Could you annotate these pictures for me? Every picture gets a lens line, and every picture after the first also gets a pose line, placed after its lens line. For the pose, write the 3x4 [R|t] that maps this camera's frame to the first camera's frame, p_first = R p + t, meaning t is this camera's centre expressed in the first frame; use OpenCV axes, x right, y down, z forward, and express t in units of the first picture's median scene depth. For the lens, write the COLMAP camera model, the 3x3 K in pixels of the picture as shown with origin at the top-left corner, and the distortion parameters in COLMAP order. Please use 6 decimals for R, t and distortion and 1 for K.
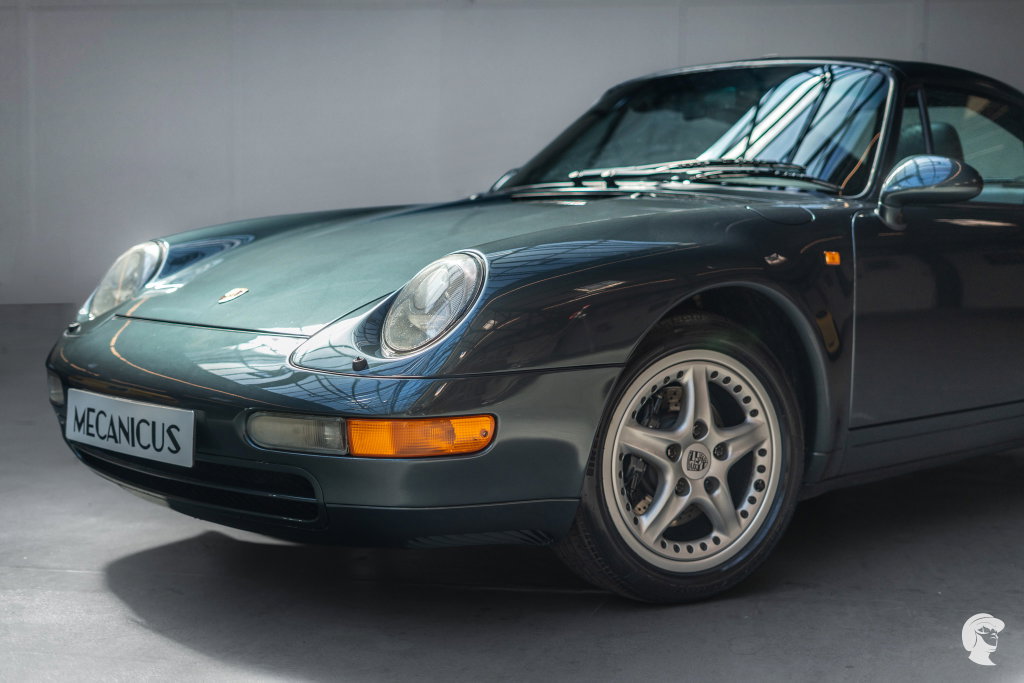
lens RADIAL K [[1526.6, 0, 512.0], [0, 1526.6, 341.5], [0, 0, 1]] dist [-0.074071, 0.038759]
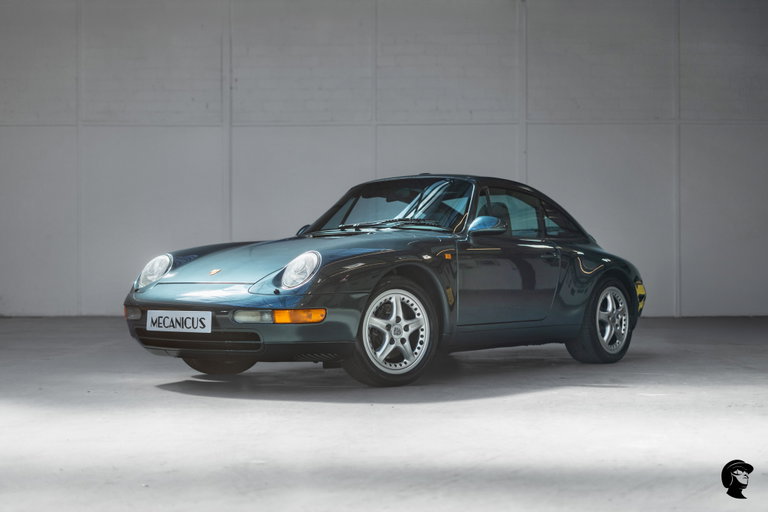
lens RADIAL K [[1145.0, 0, 384.0], [0, 1145.0, 256.0], [0, 0, 1]] dist [-0.074071, 0.038759]
pose [[0.992714, -0.009507, 0.120121, -0.136745], [0.020383, 0.995766, -0.089641, 0.124076], [-0.118760, 0.091437, 0.988704, -0.955486]]
